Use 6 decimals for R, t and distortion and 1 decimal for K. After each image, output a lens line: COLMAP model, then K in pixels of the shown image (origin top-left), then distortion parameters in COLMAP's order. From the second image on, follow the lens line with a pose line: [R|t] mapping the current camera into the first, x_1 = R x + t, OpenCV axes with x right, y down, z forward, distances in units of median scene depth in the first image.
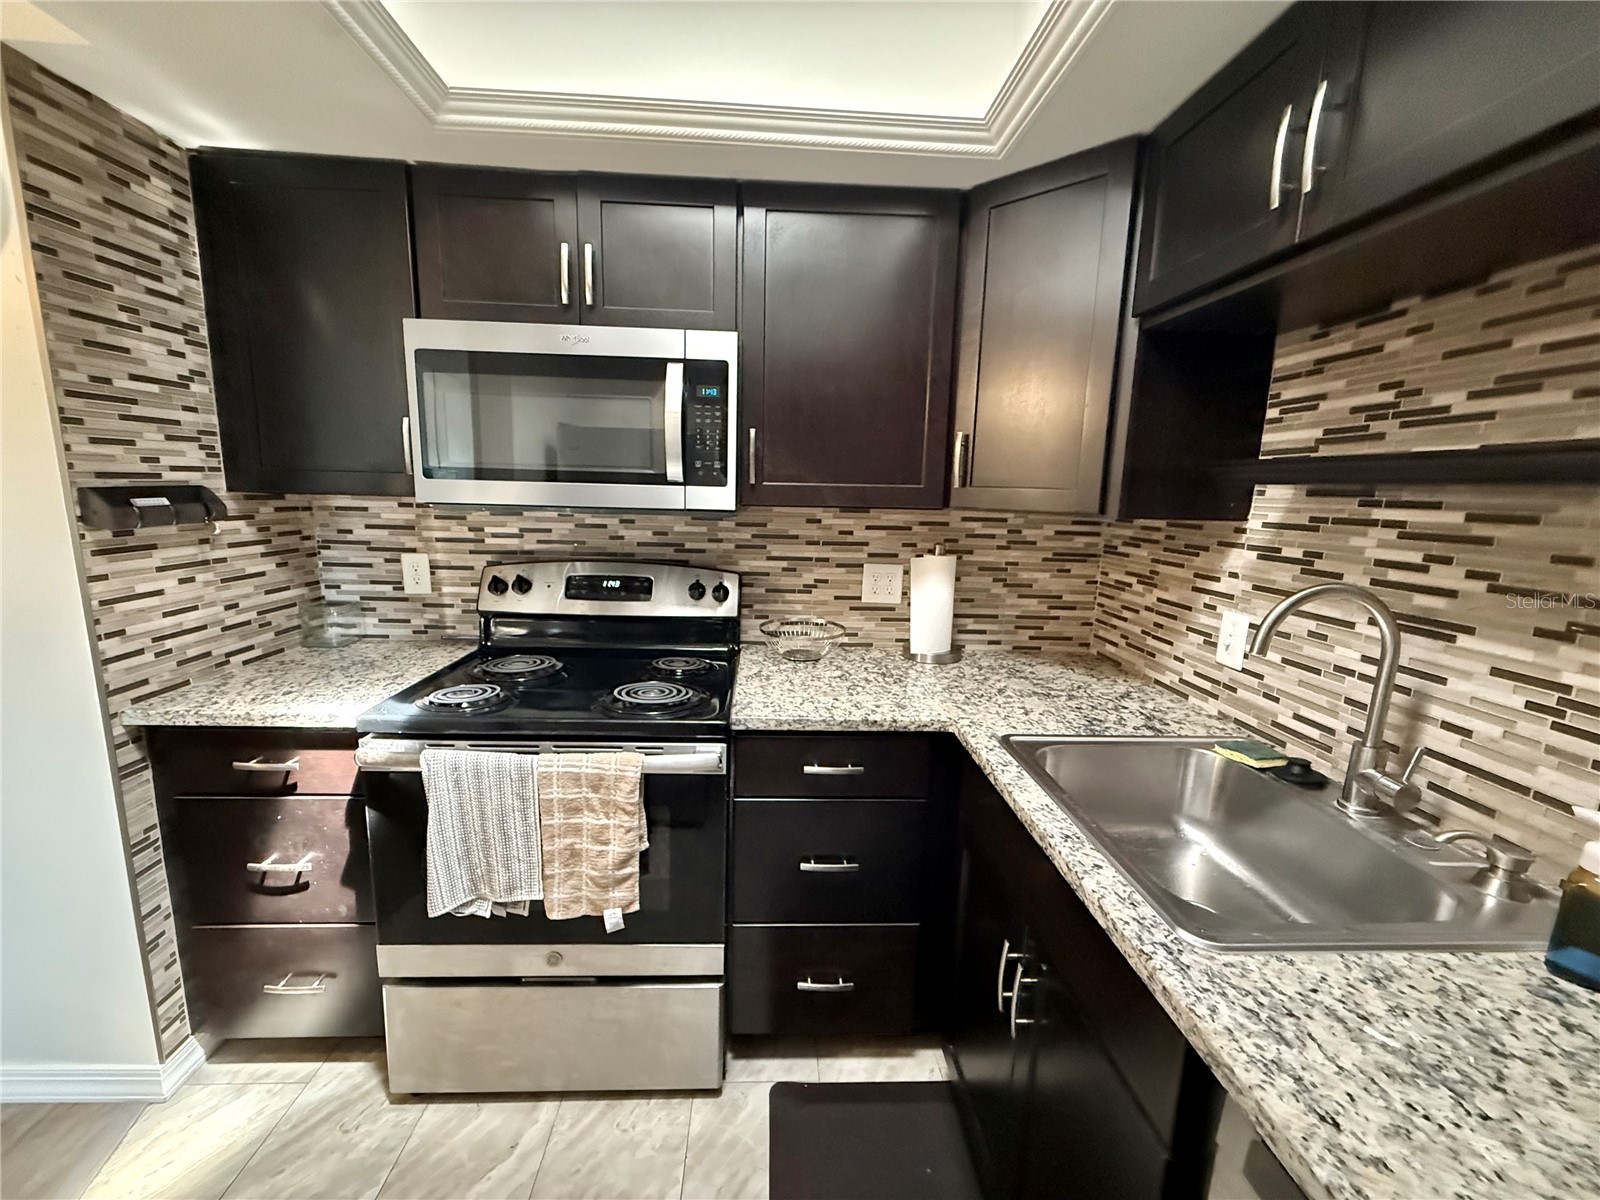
lens RADIAL K [[638.5, 0, 798.1], [0, 638.5, 601.6], [0, 0, 1]] dist [0.001032, 0.000279]
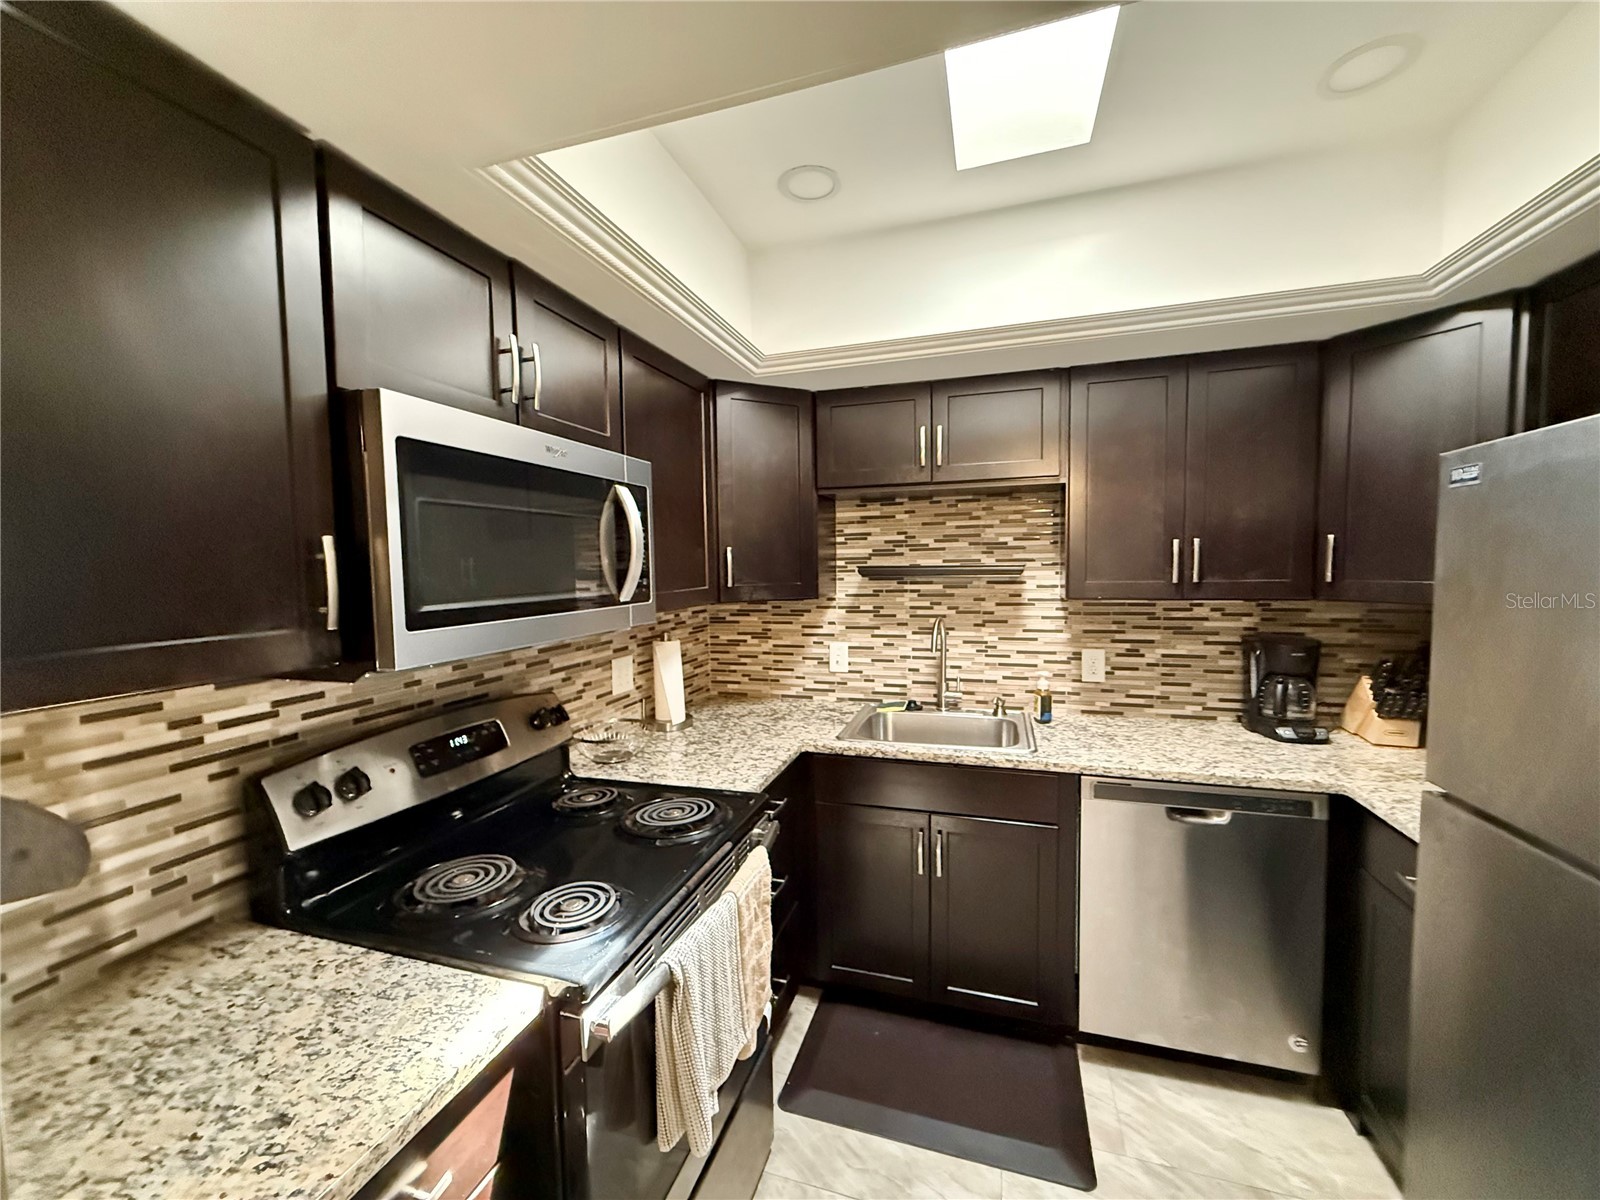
lens RADIAL K [[638.5, 0, 793.8], [0, 638.5, 601.6], [0, 0, 1]] dist [0.001032, 0.000279]
pose [[0.348661, -0.091586, 0.932763, -1.007496], [0.190213, 0.981418, 0.025263, -0.159597], [-0.917744, 0.168615, 0.359603, 0.398254]]
